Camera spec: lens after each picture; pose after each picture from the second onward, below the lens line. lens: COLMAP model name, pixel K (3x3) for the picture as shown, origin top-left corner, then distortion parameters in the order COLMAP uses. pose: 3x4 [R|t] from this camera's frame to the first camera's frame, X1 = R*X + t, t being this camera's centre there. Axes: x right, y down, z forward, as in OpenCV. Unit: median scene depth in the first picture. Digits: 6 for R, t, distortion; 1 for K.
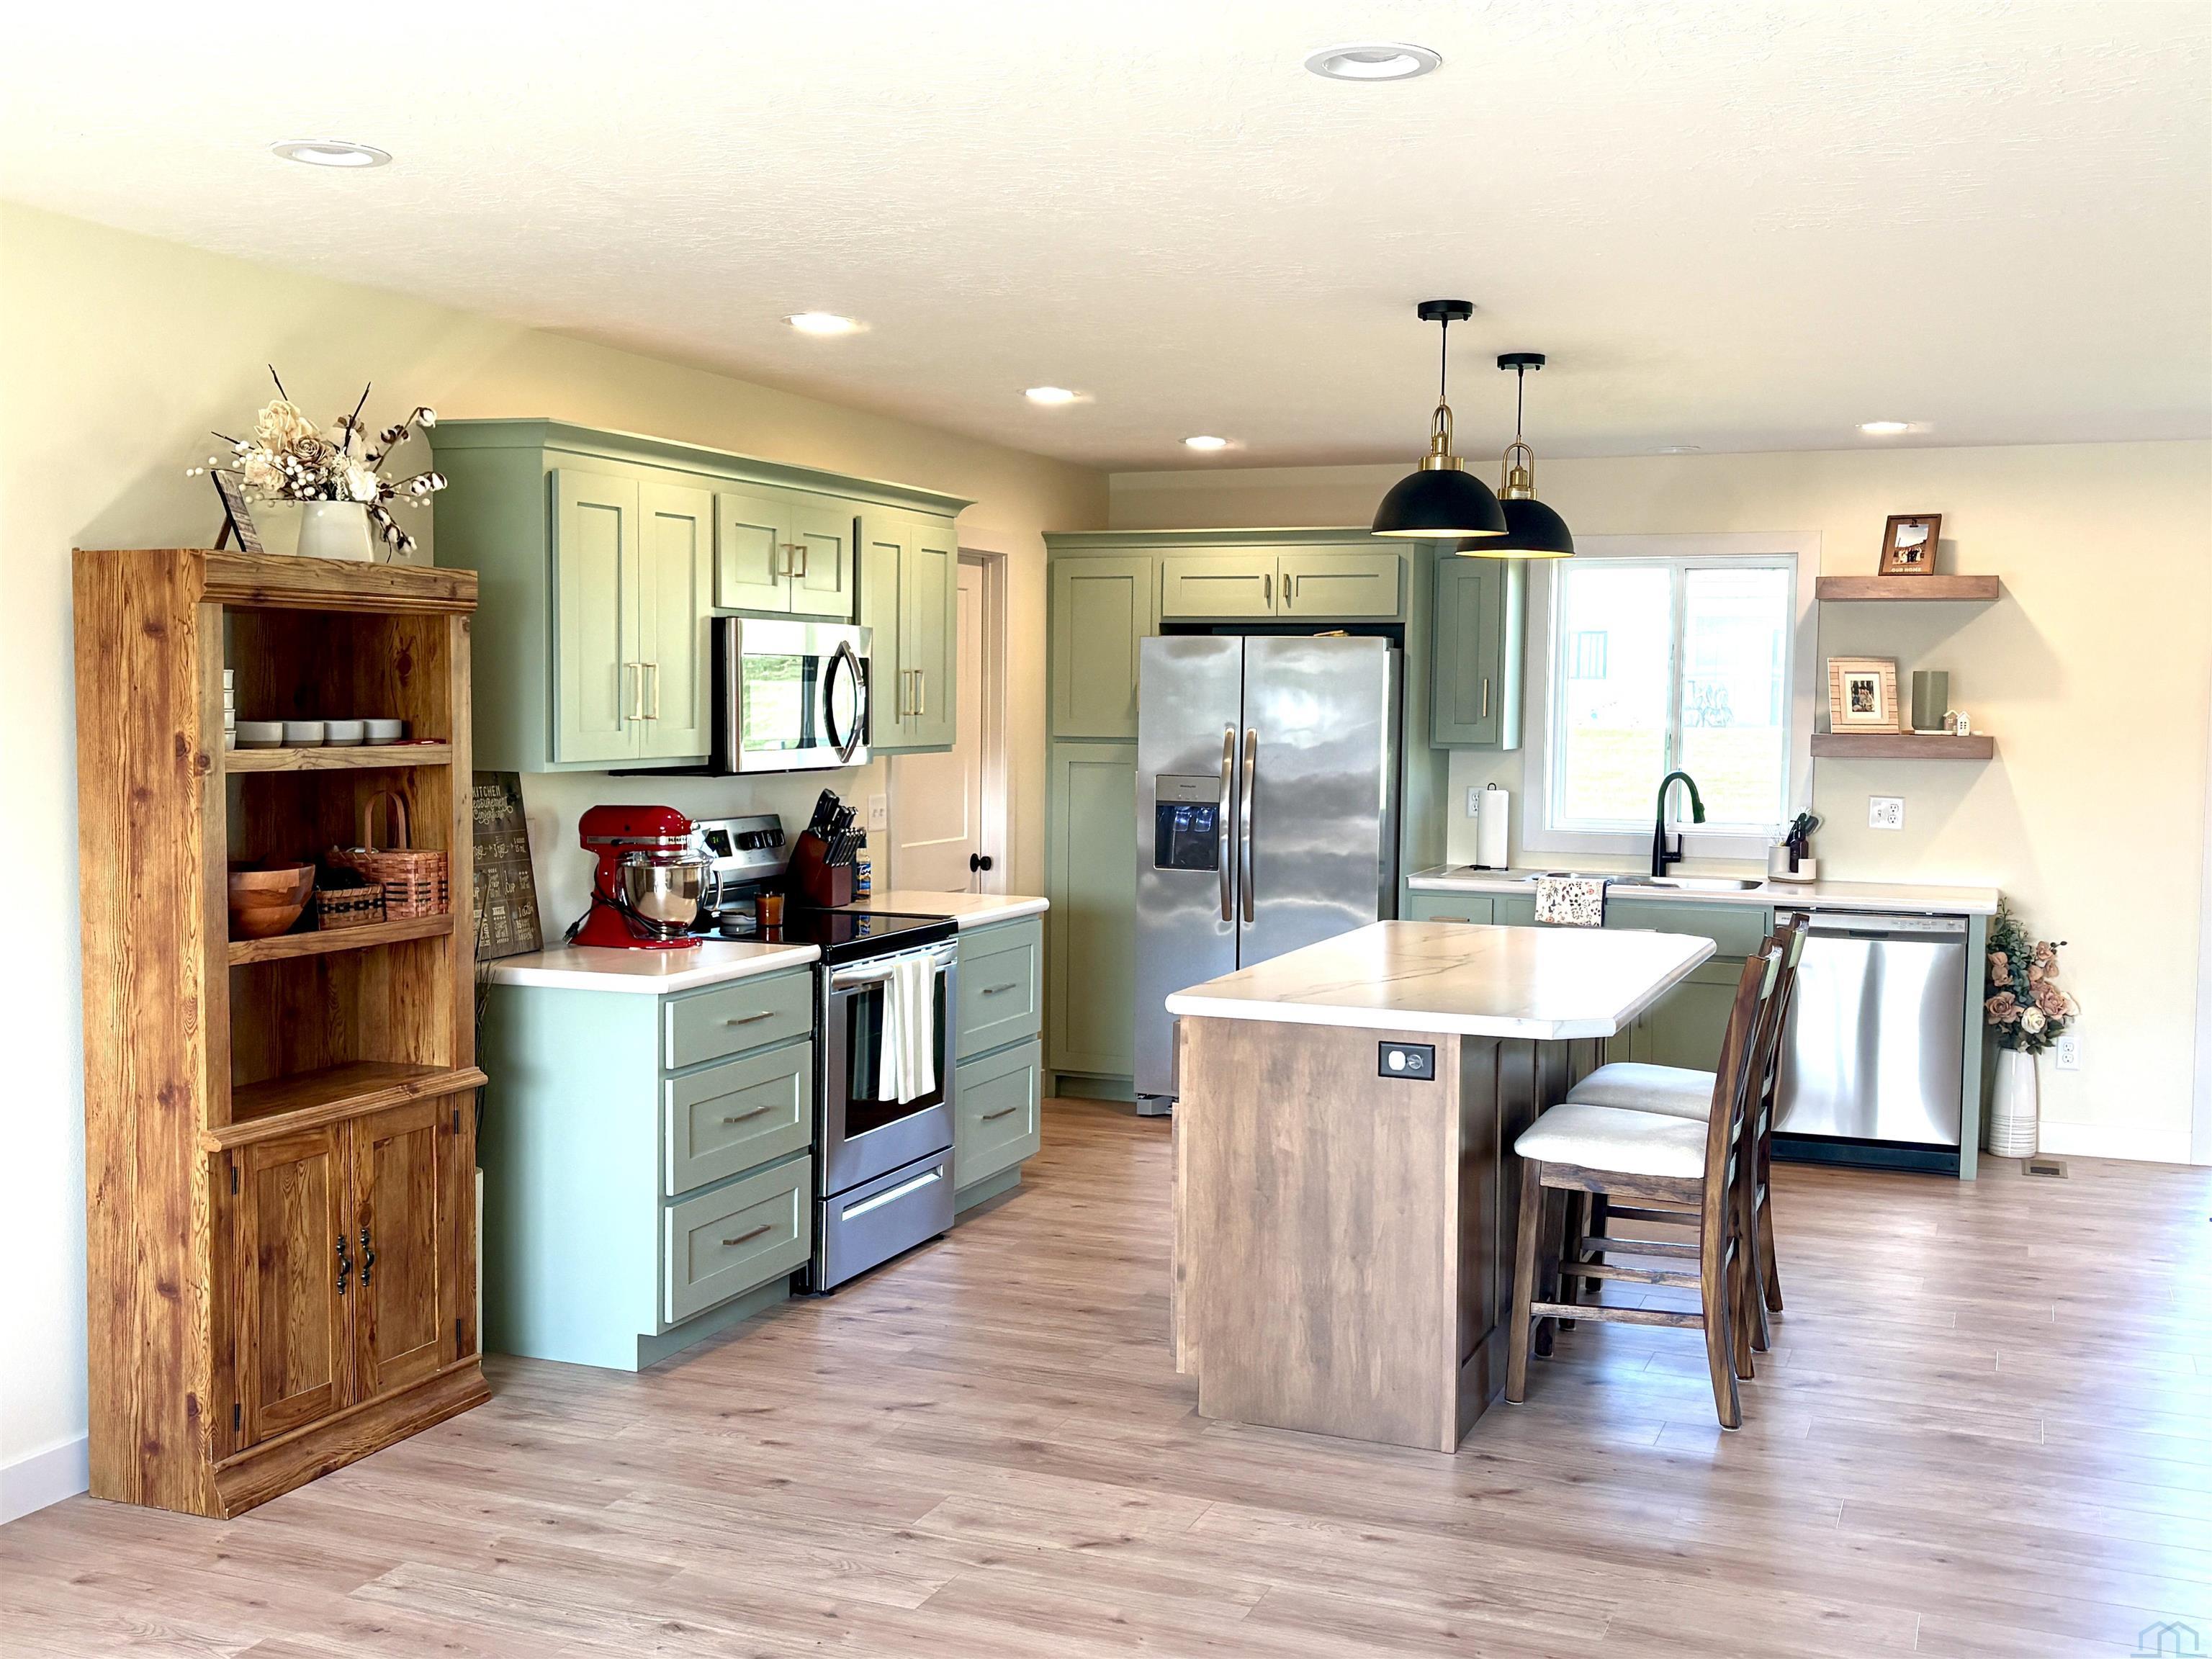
lens RADIAL K [[2263.8, 0, 1089.7], [0, 2263.8, 829.8], [0, 0, 1]] dist [0.026525, 0.000000]
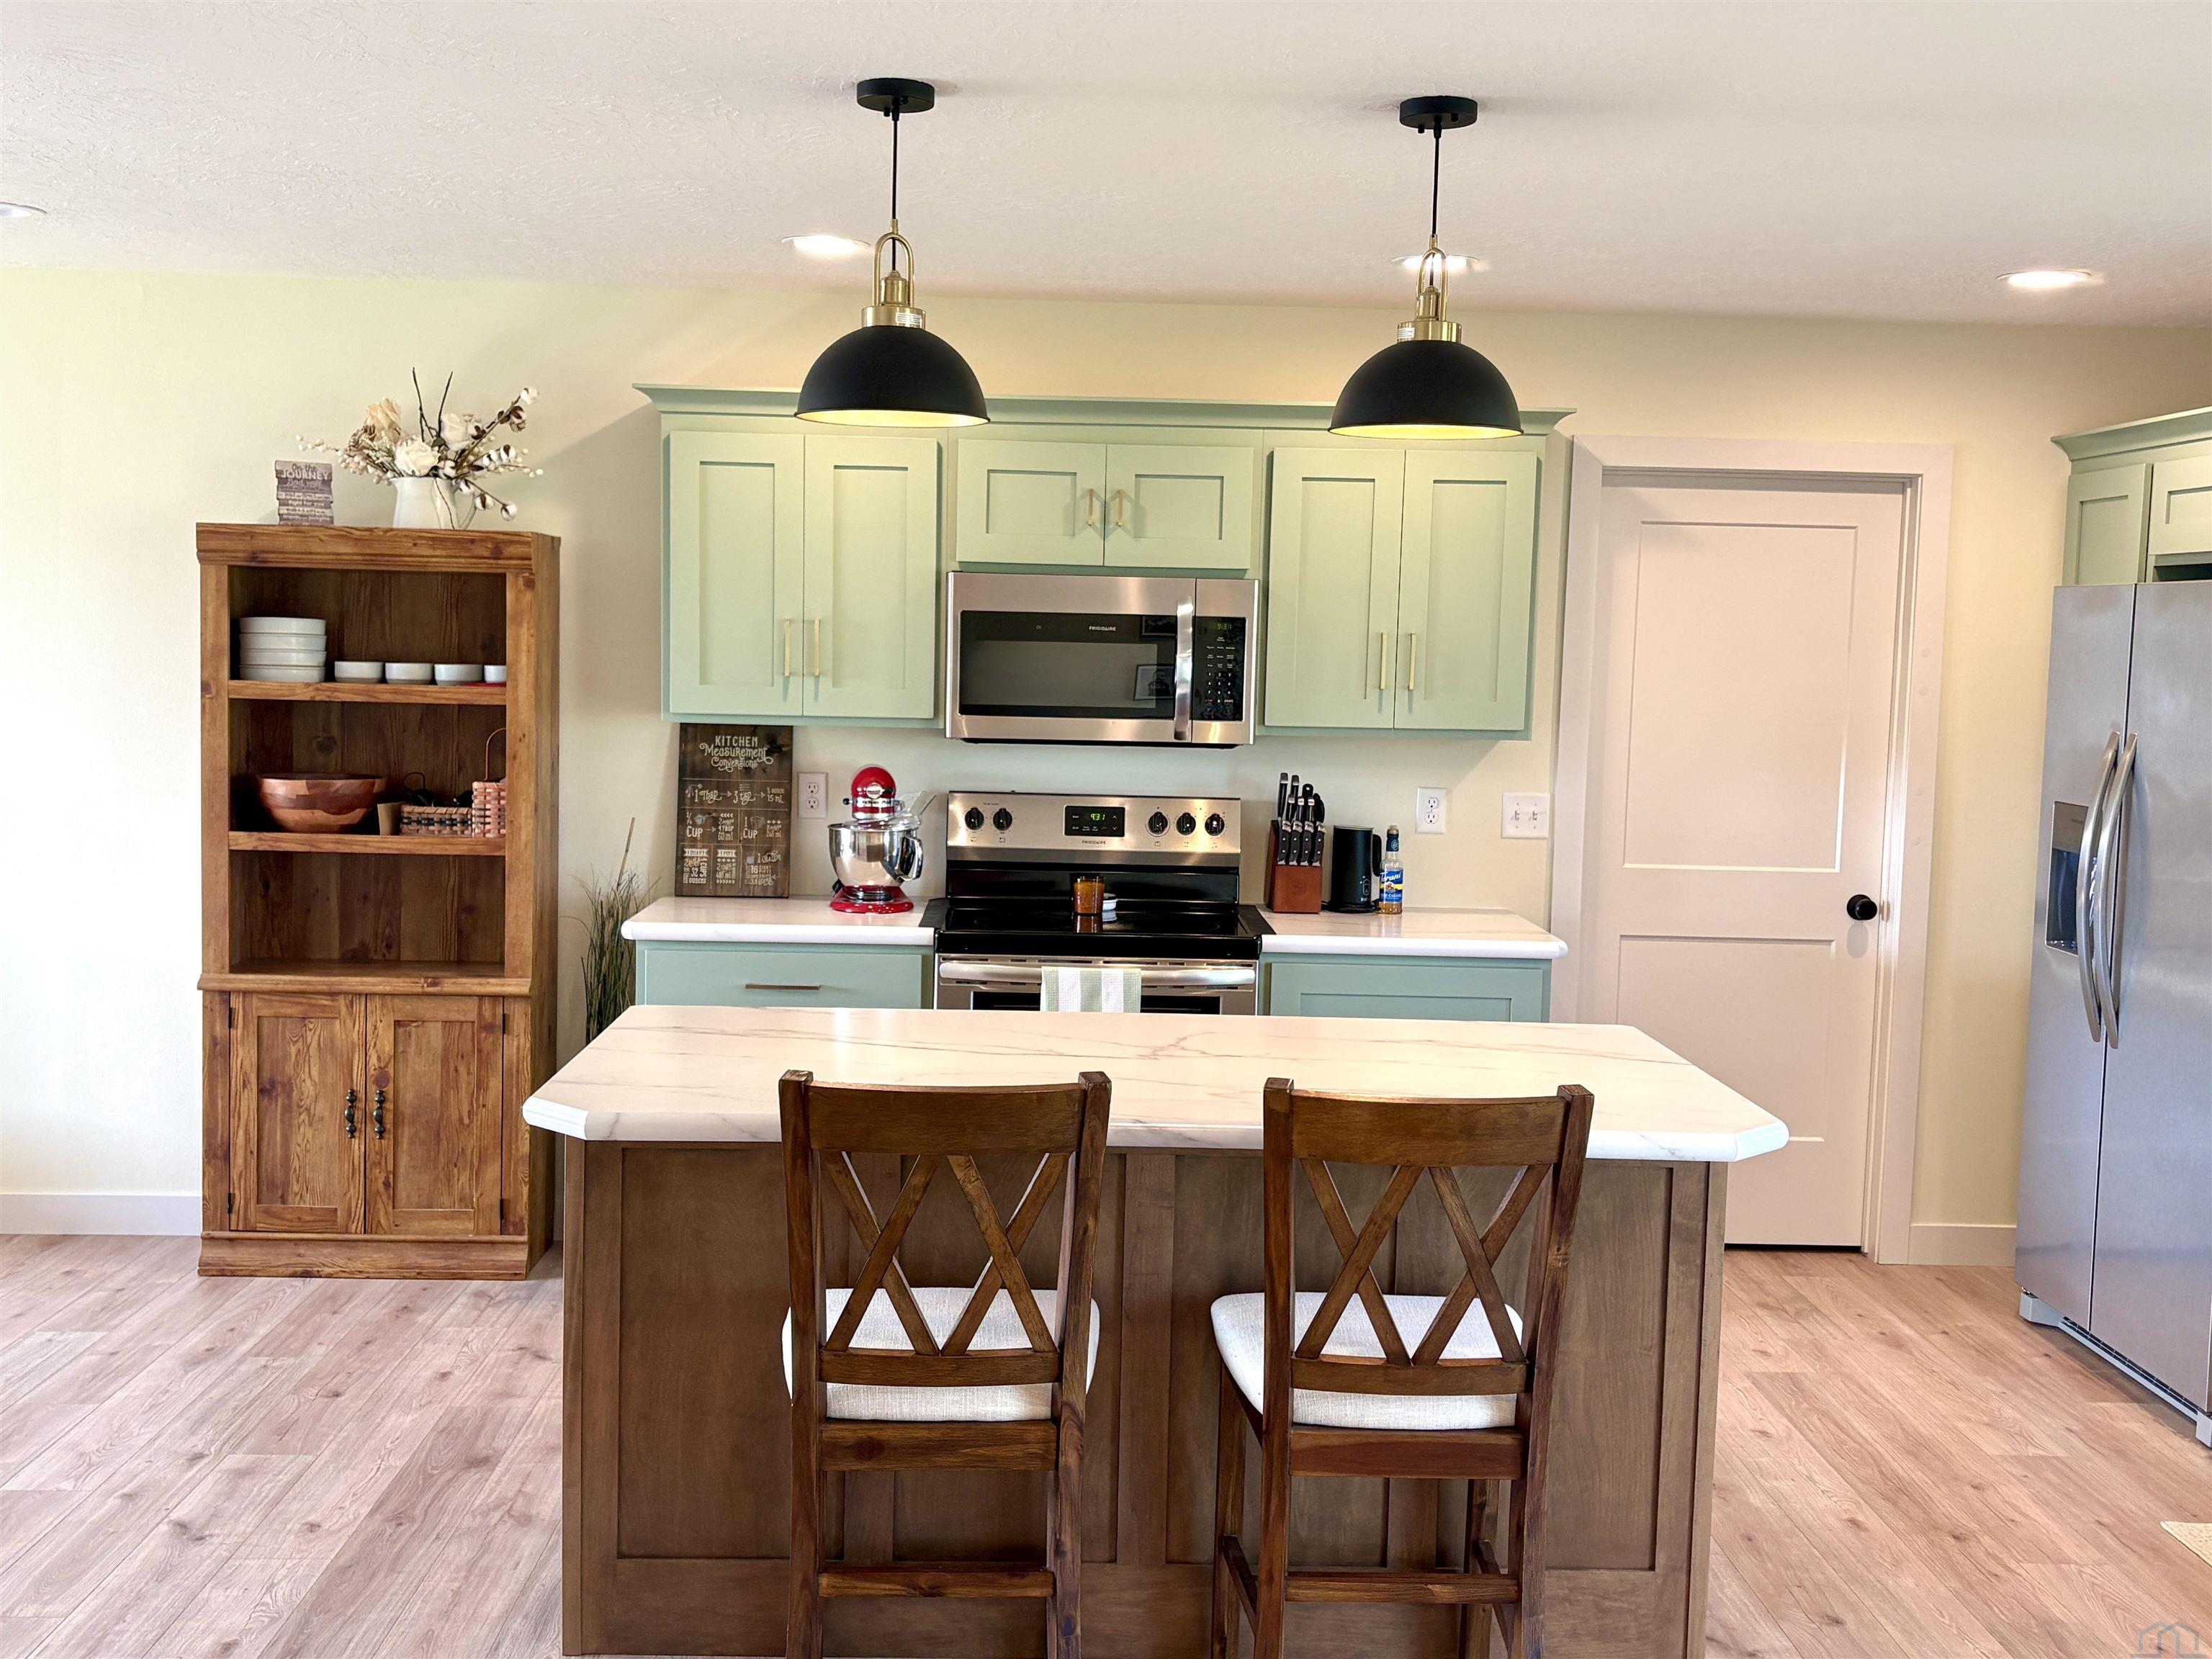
lens RADIAL K [[2263.8, 0, 1086.7], [0, 2263.8, 822.6], [0, 0, 1]] dist [0.026525, 0.000000]
pose [[0.401683, 0.073083, -0.912858, 0.810329], [-0.077518, 0.995946, 0.045624, -0.041815], [0.912492, 0.052436, 0.405720, 0.761815]]
